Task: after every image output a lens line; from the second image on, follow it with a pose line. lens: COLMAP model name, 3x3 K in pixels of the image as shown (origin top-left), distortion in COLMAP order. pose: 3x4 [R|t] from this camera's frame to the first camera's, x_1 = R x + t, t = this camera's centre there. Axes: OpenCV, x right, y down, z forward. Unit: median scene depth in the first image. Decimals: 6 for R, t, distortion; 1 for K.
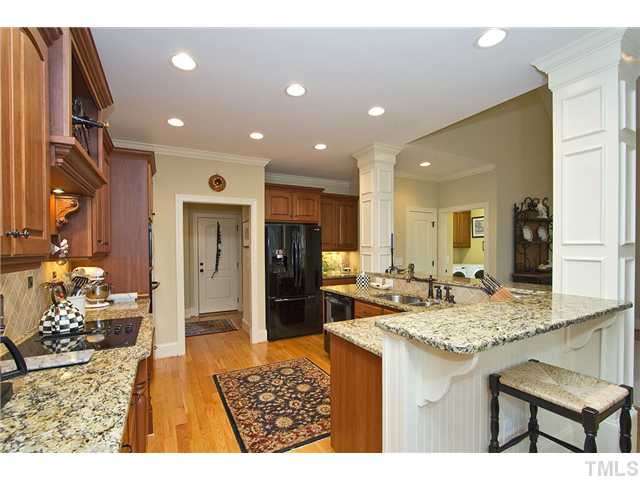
lens RADIAL K [[297.0, 0, 316.3], [0, 297.0, 251.6], [0, 0, 1]] dist [-0.002773, -0.000085]
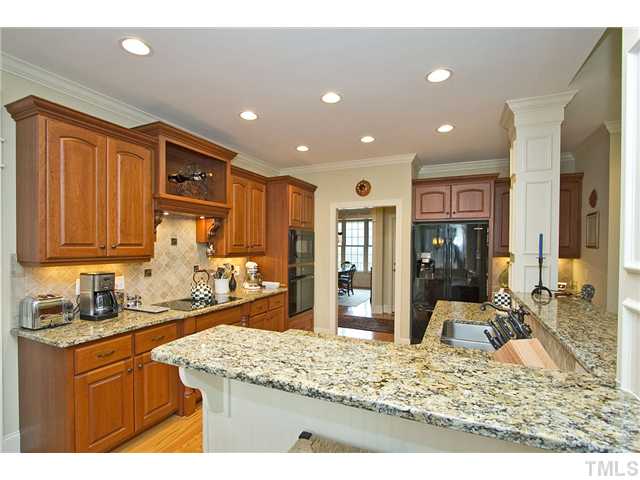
lens RADIAL K [[312.7, 0, 318.6], [0, 312.7, 250.3], [0, 0, 1]] dist [-0.009313, 0.001039]
pose [[0.615246, 0.025033, -0.787937, 0.470416], [-0.020484, 0.999666, 0.015765, -0.025425], [0.788069, 0.006441, 0.615554, 0.200486]]
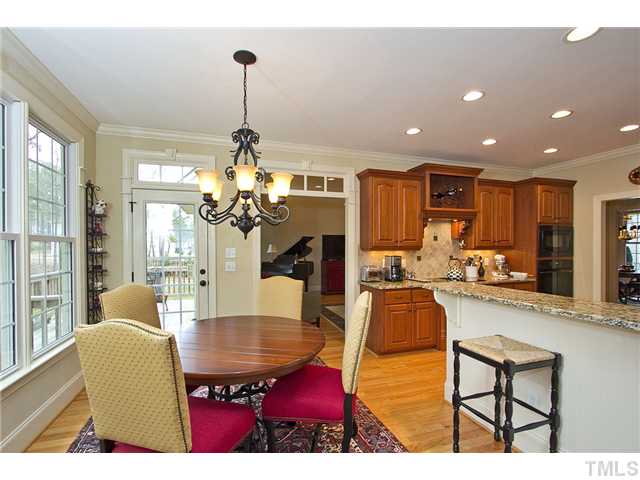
lens RADIAL K [[297.0, 0, 317.5], [0, 297.0, 248.4], [0, 0, 1]] dist [-0.002773, -0.000085]
pose [[-0.160921, 0.015188, -0.986850, 0.803198], [-0.007677, 0.999832, 0.016640, -0.003614], [0.986937, 0.010254, -0.160778, 0.139210]]
